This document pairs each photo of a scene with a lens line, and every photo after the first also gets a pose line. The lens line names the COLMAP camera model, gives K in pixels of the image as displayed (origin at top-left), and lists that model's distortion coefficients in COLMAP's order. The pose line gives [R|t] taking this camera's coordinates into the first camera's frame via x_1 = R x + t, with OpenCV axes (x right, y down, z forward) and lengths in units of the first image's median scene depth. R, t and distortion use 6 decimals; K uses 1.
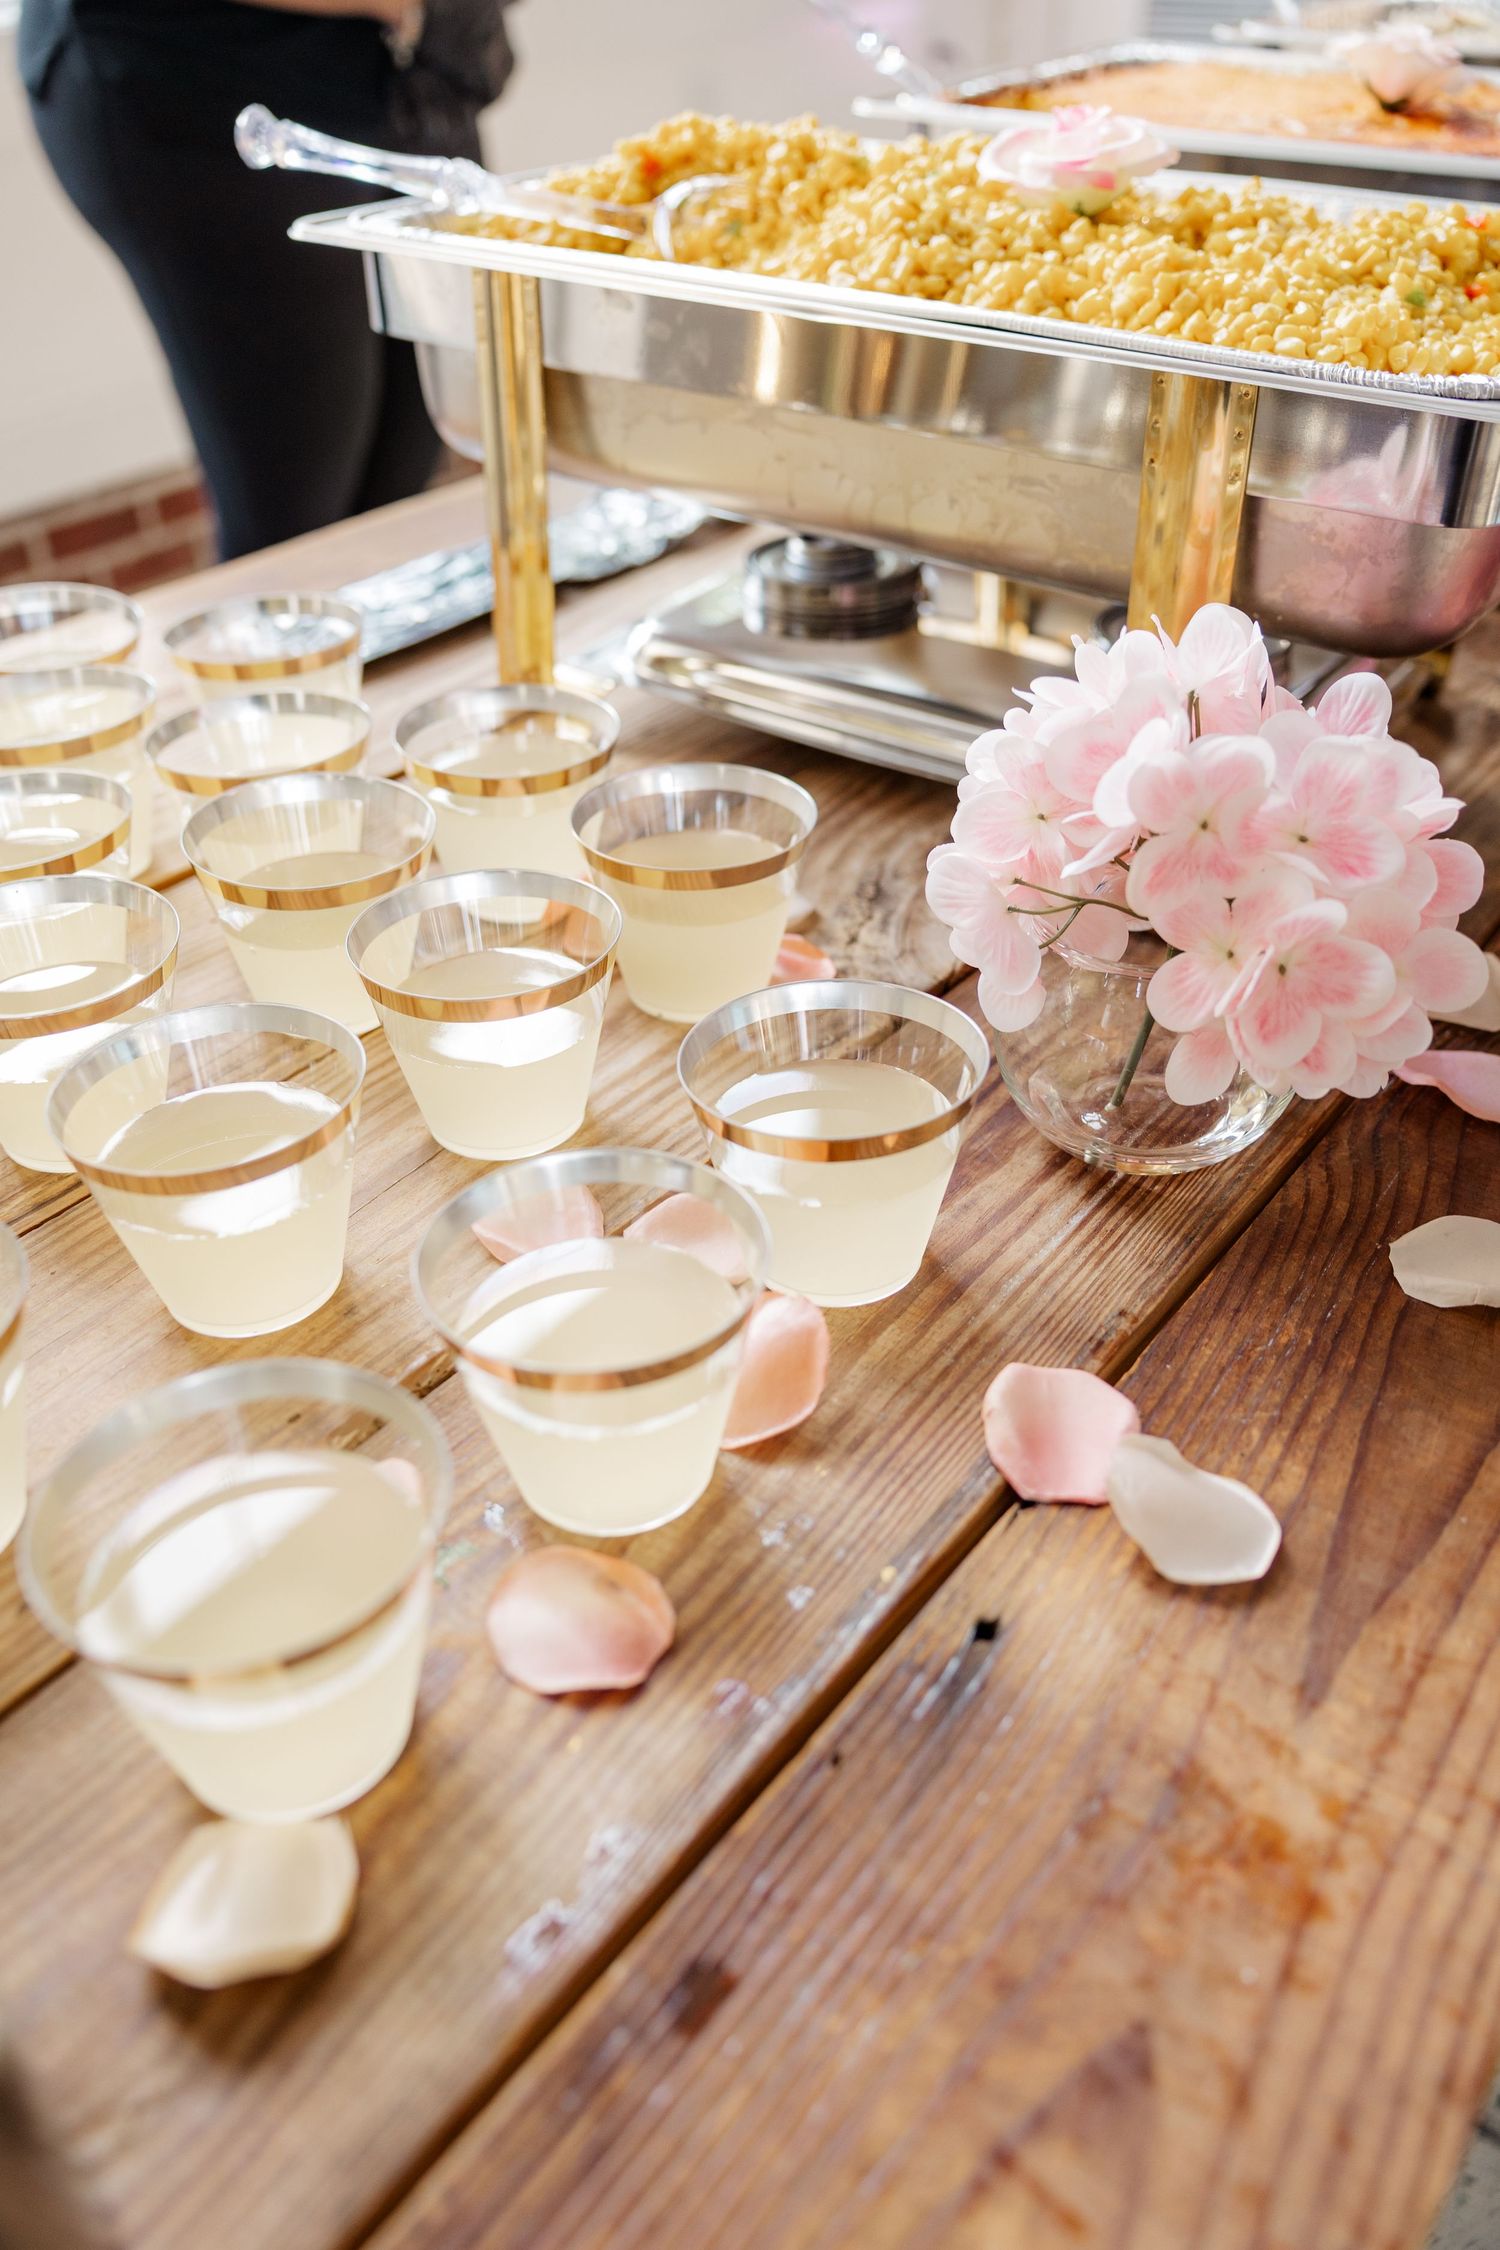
lens RADIAL K [[2019.4, 0, 753.4], [0, 2019.4, 1174.2], [0, 0, 1]] dist [-0.029150, 0.056131]
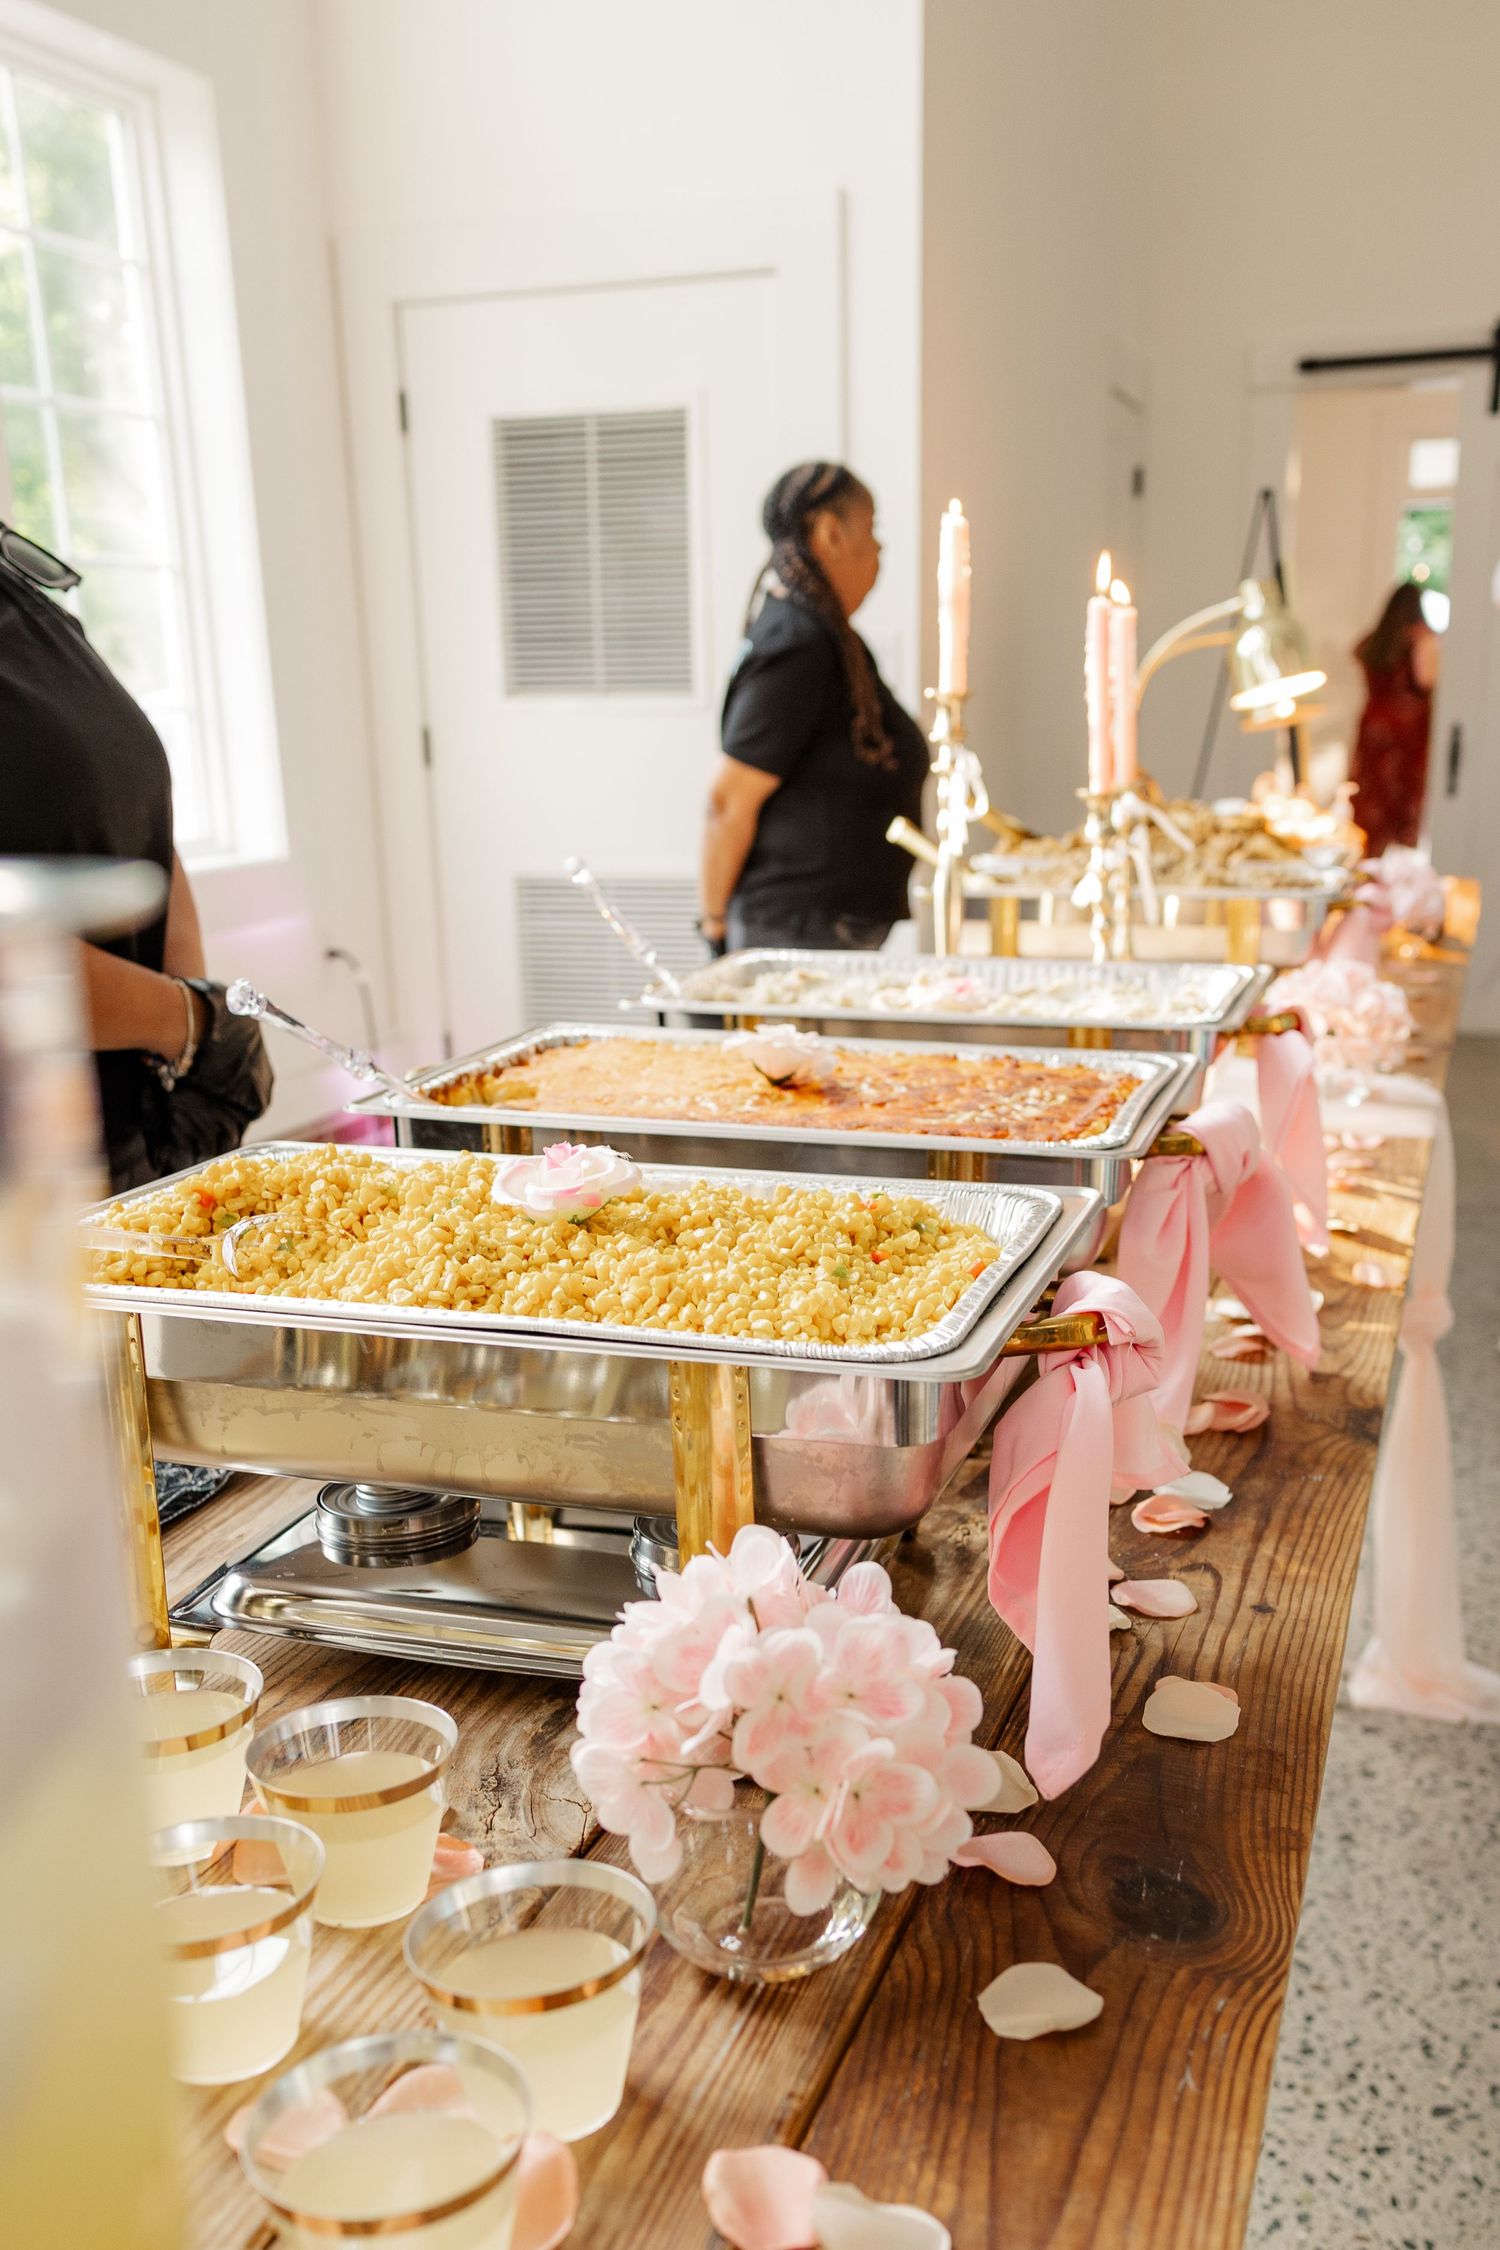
lens RADIAL K [[2366.1, 0, 750.0], [0, 2366.1, 1125.0], [0, 0, 1]] dist [0.001695, -0.004008]
pose [[0.958020, -0.095749, 0.270239, -0.169114], [0.191114, 0.915896, -0.353001, 0.028715], [-0.213712, 0.389829, 0.895746, -0.511343]]
